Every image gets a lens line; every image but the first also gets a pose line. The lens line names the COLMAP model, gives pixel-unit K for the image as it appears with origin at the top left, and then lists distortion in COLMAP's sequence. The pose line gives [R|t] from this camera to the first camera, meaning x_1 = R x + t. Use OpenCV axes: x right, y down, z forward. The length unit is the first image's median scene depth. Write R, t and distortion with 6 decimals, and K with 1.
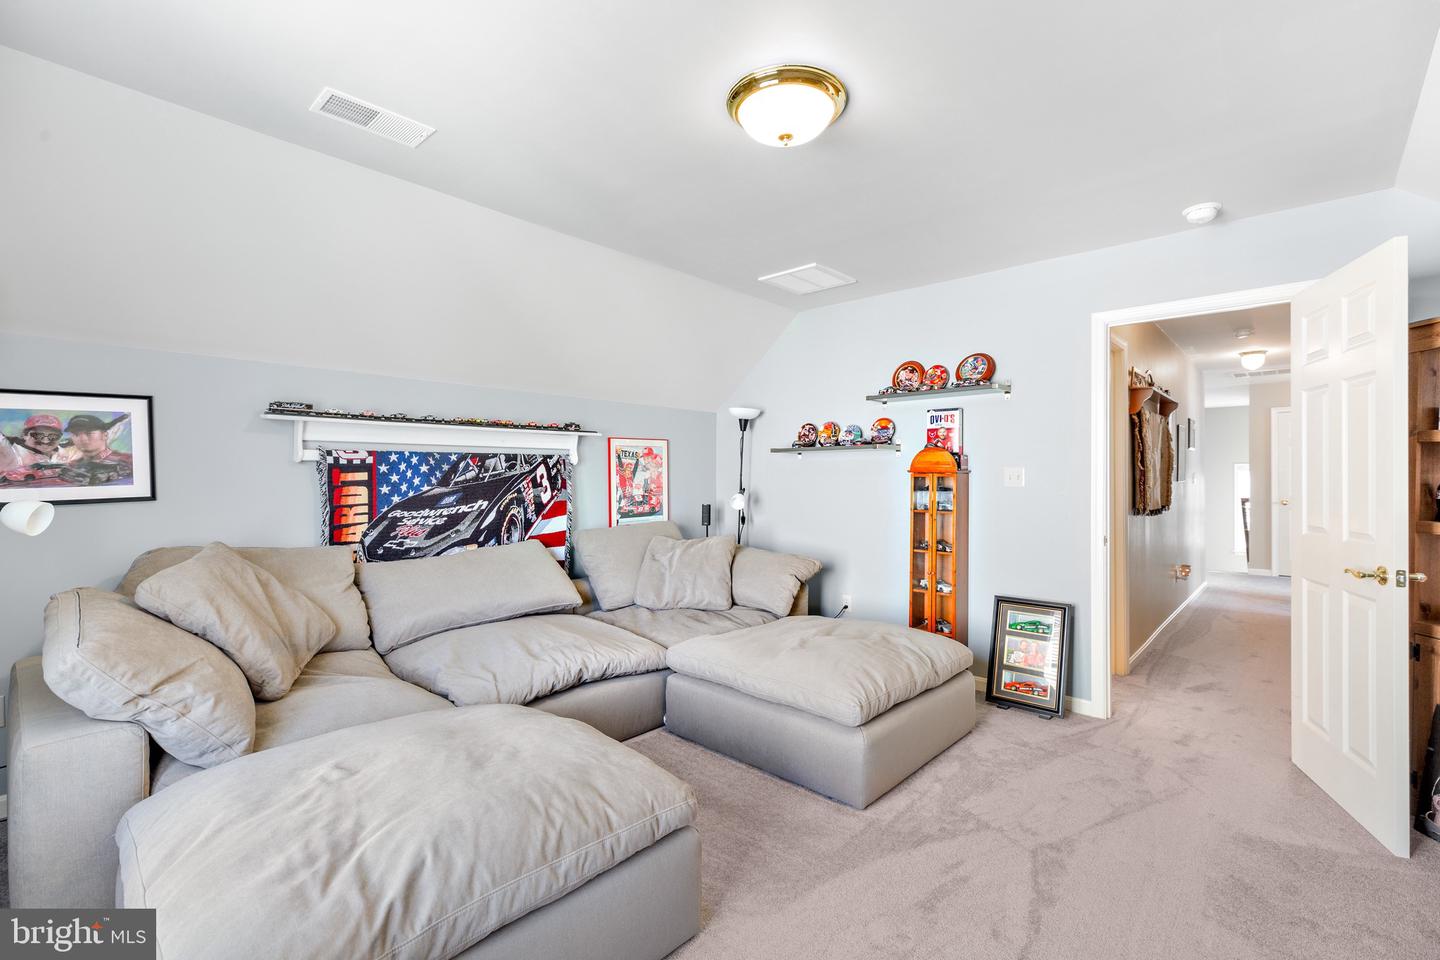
lens RADIAL K [[637.4, 0, 716.3], [0, 637.4, 476.6], [0, 0, 1]] dist [-0.000627, -0.000485]
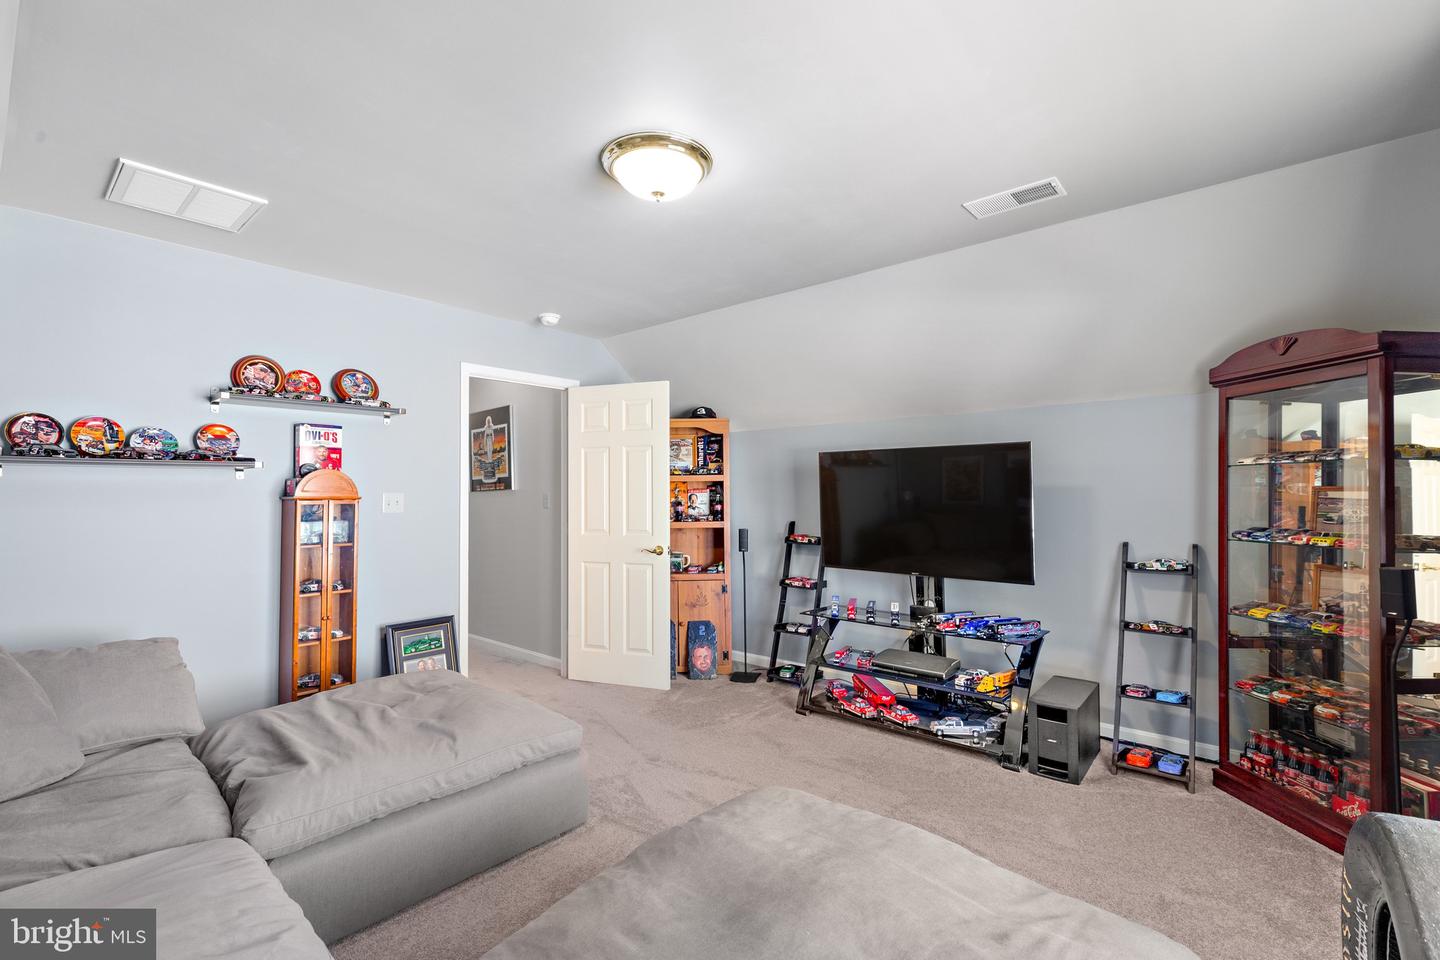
lens RADIAL K [[637.4, 0, 716.3], [0, 637.4, 476.6], [0, 0, 1]] dist [-0.000627, -0.000485]
pose [[-0.032956, 0.025214, 0.999139, -0.516580], [0.007233, 0.999662, -0.024988, -0.011246], [-0.999431, 0.006404, -0.033127, 0.500849]]
